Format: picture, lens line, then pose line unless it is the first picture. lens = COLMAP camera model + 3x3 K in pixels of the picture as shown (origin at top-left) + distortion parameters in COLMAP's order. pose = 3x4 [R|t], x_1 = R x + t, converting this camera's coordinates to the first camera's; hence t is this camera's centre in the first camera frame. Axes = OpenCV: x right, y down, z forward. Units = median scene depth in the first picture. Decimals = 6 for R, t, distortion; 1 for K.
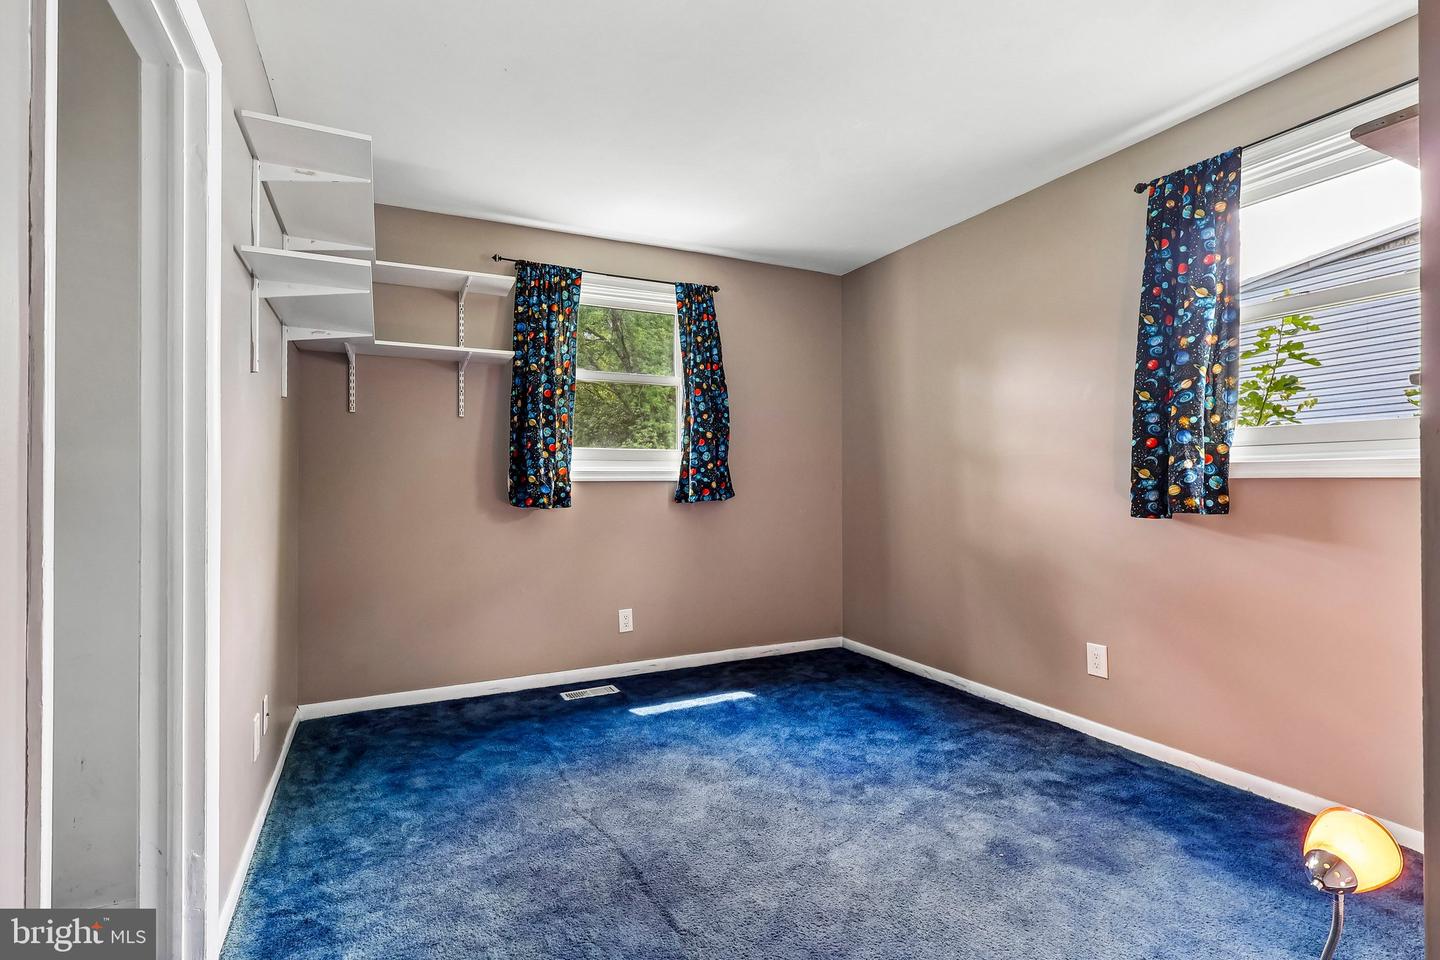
lens RADIAL K [[697.2, 0, 737.2], [0, 697.2, 485.7], [0, 0, 1]] dist [-0.000760, 0.002604]
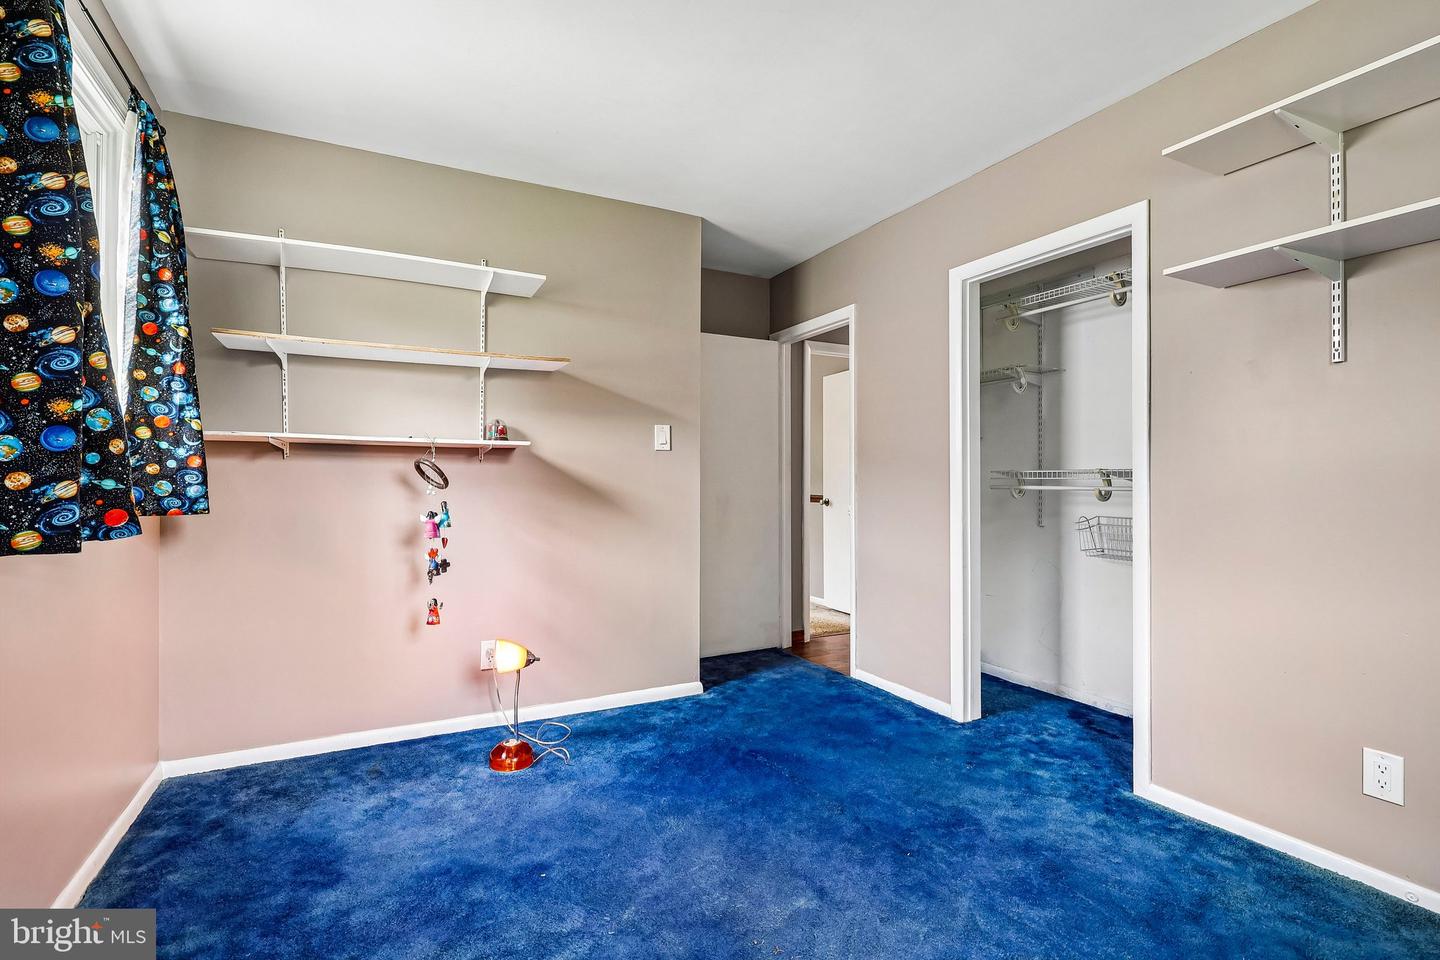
lens RADIAL K [[697.2, 0, 727.3], [0, 697.2, 479.2], [0, 0, 1]] dist [-0.000760, 0.002604]
pose [[-0.999988, 0.004748, 0.001094, 0.070717], [0.004748, 0.999989, 0.000103, -0.005137], [-0.001093, 0.000108, -0.999999, 1.154262]]
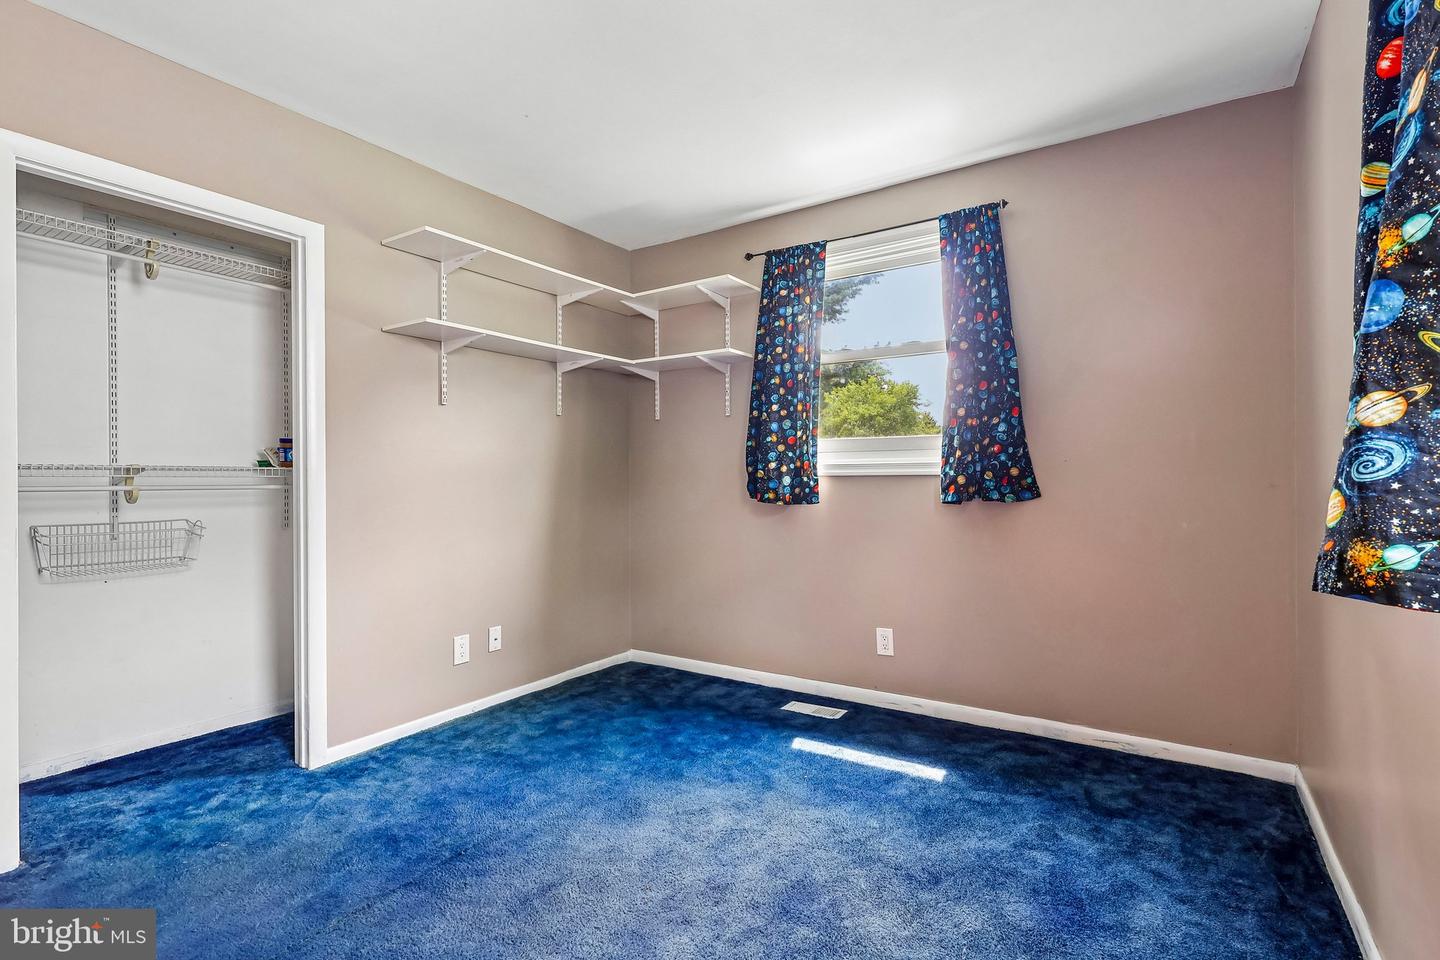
lens RADIAL K [[697.2, 0, 709.2], [0, 697.2, 485.1], [0, 0, 1]] dist [-0.000760, 0.002604]
pose [[0.479127, 0.010325, -0.877685, 0.532506], [-0.001539, 0.999939, 0.010923, -0.003852], [0.877744, -0.003883, 0.479114, 0.466766]]
